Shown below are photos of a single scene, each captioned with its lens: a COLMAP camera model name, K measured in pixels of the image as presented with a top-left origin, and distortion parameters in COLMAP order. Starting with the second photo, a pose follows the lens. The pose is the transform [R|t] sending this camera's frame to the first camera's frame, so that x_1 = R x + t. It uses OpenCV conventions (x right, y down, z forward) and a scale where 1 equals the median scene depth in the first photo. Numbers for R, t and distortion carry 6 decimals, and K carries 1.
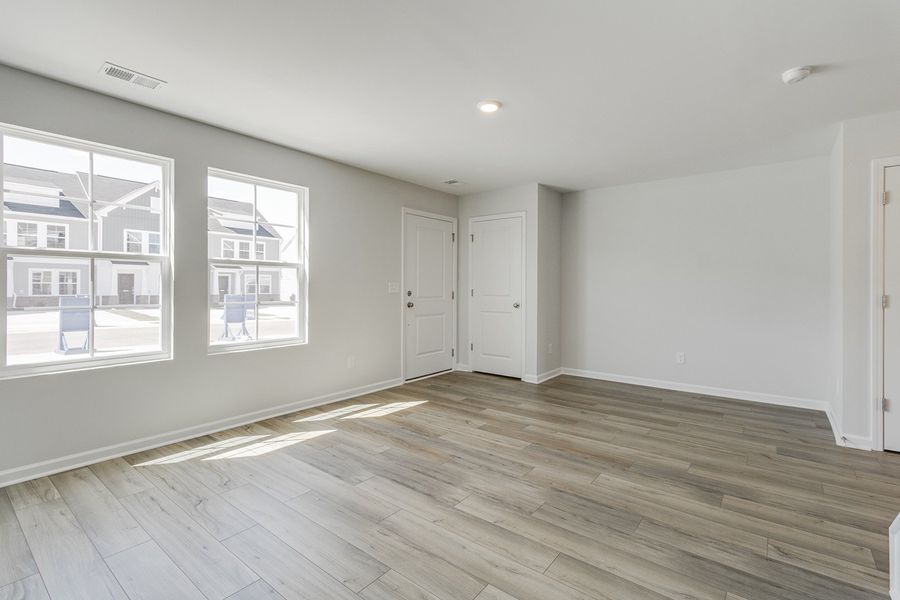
lens RADIAL K [[416.2, 0, 457.1], [0, 416.2, 281.5], [0, 0, 1]] dist [0.003823, -0.002293]
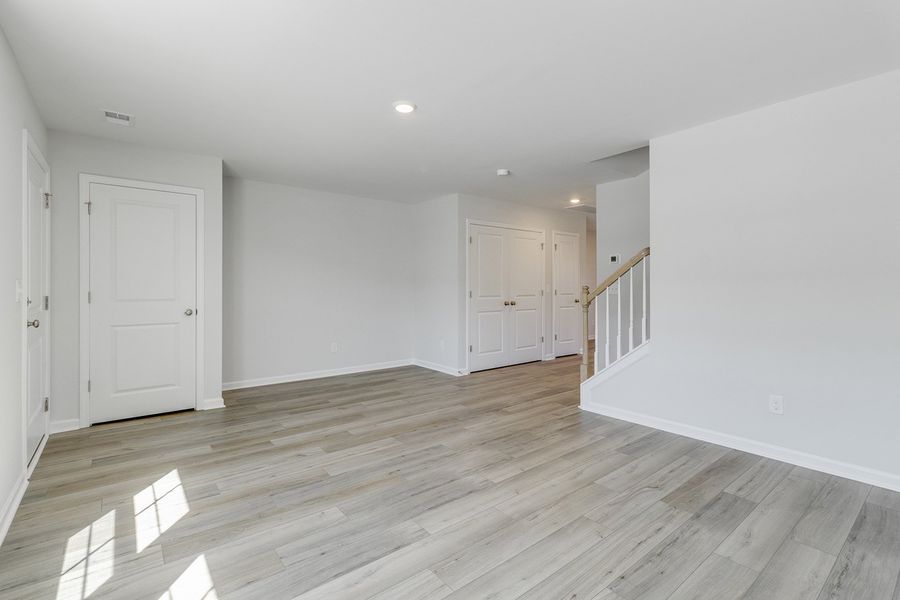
lens RADIAL K [[416.2, 0, 462.8], [0, 416.2, 279.7], [0, 0, 1]] dist [0.003823, -0.002293]
pose [[0.217465, 0.012808, 0.975984, -0.874461], [-0.011270, 0.999880, -0.010610, 0.001870], [-0.976003, -0.008692, 0.217584, 0.650865]]
